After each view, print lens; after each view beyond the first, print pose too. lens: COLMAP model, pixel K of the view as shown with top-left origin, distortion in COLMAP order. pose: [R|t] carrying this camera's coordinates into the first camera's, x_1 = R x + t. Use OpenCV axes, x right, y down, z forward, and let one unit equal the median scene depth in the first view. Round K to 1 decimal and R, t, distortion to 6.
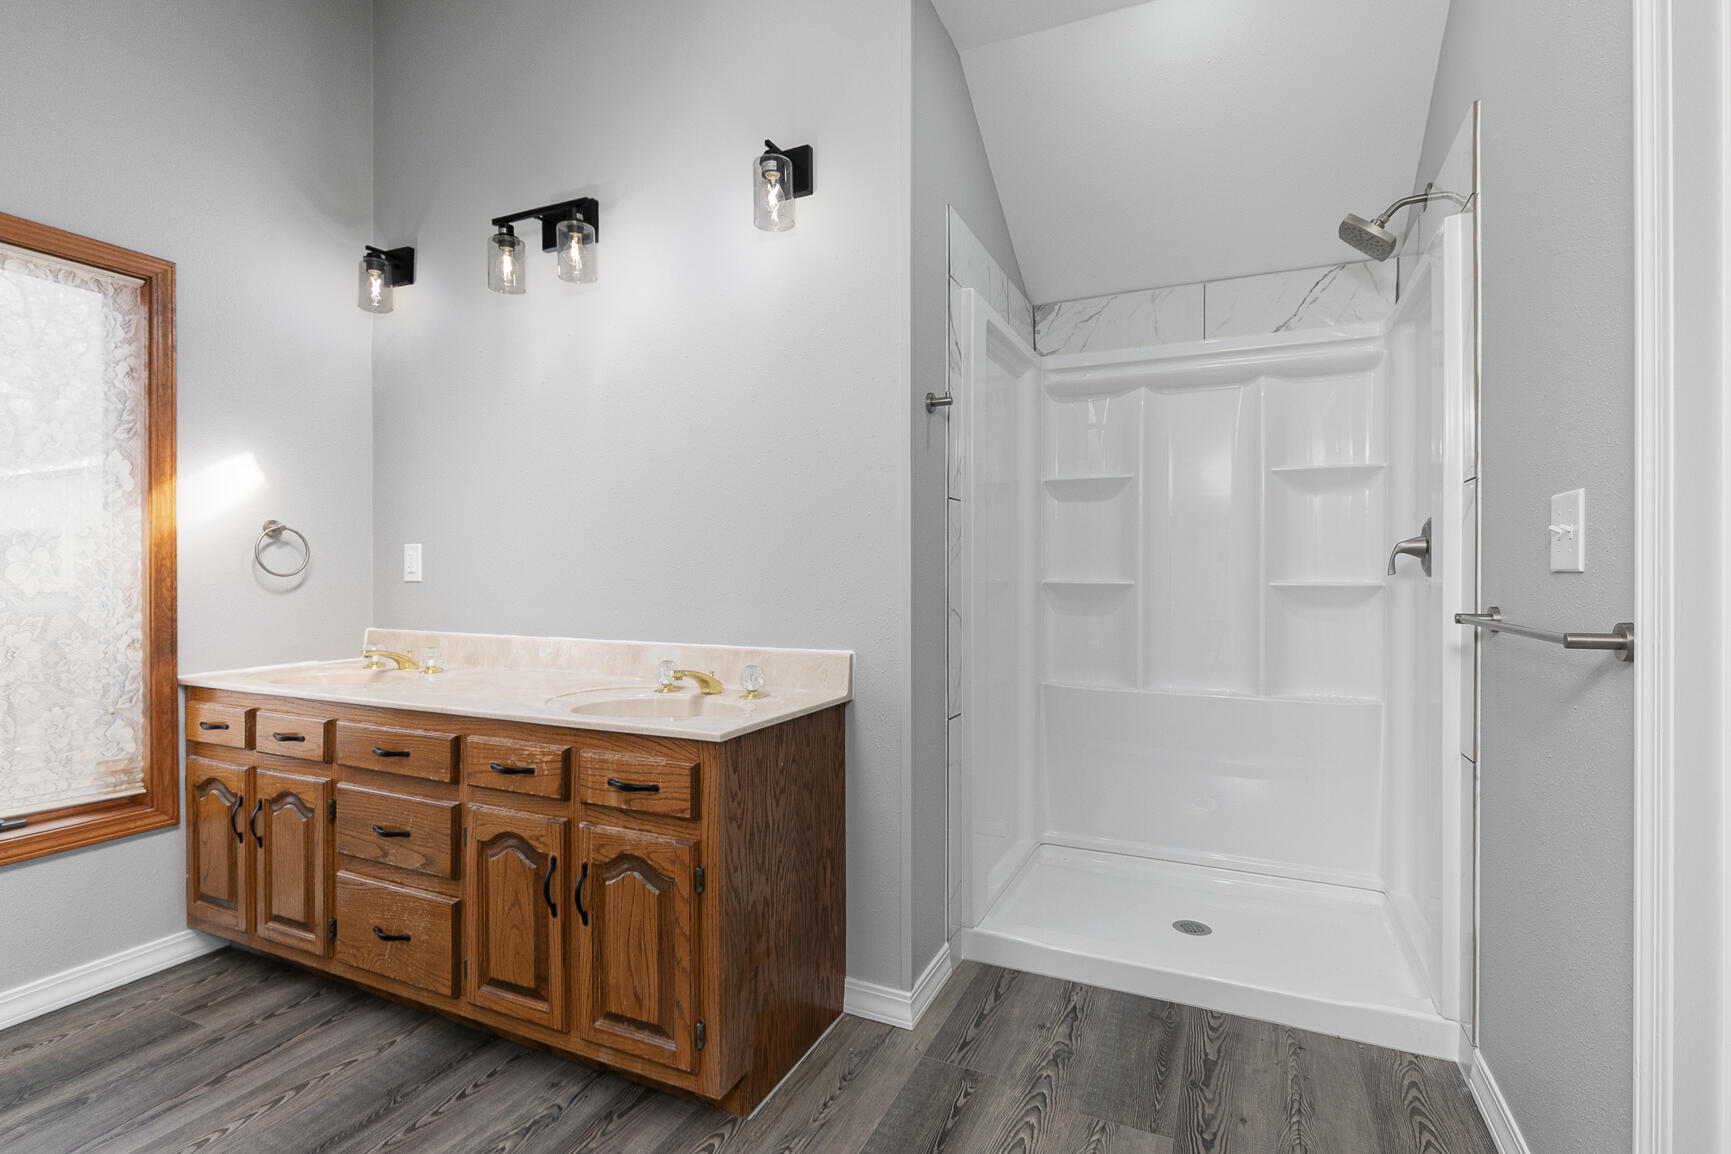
lens RADIAL K [[807.6, 0, 865.5], [0, 807.6, 577.0], [0, 0, 1]] dist [0.001610, -0.000037]
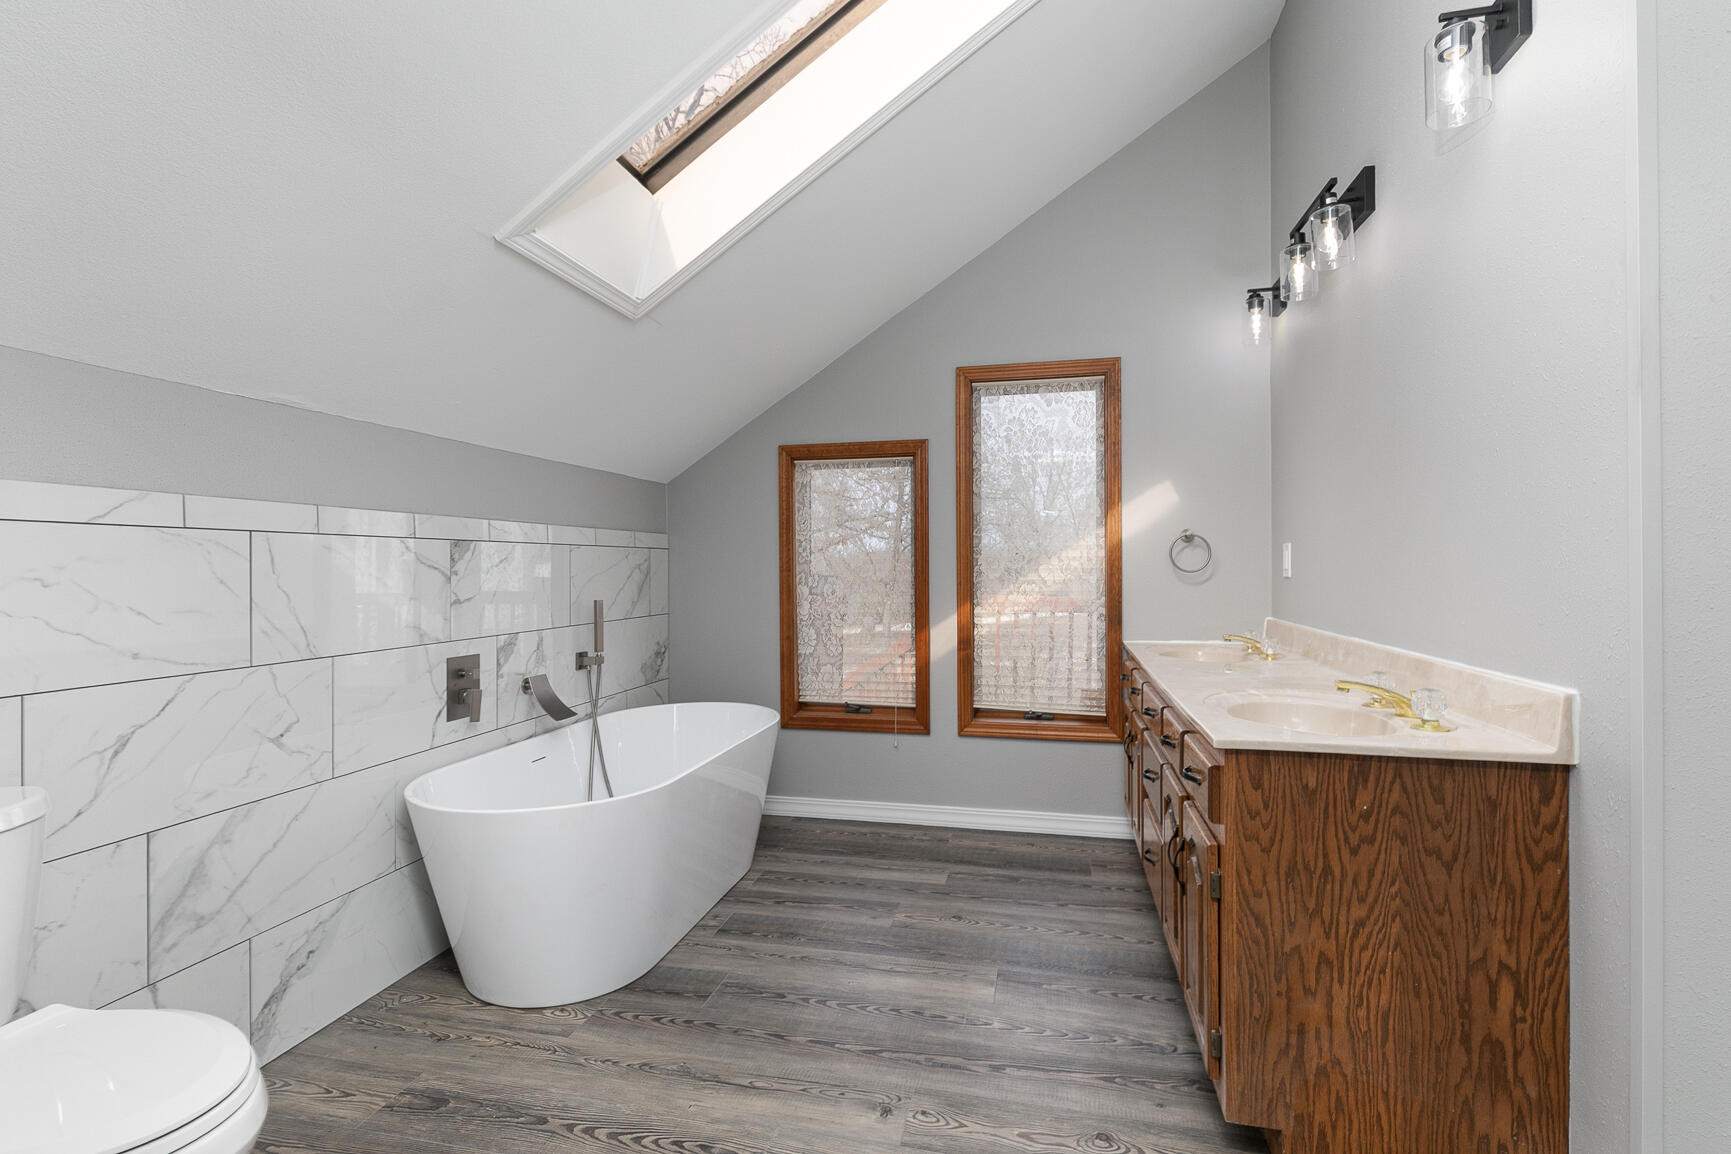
lens RADIAL K [[781.9, 0, 868.1], [0, 781.9, 569.4], [0, 0, 1]] dist [-0.002652, -0.000136]
pose [[0.200401, 0.001451, -0.979713, 0.524910], [-0.002463, 0.999996, 0.000977, -0.007301], [0.979711, 0.002217, 0.200404, 0.324864]]
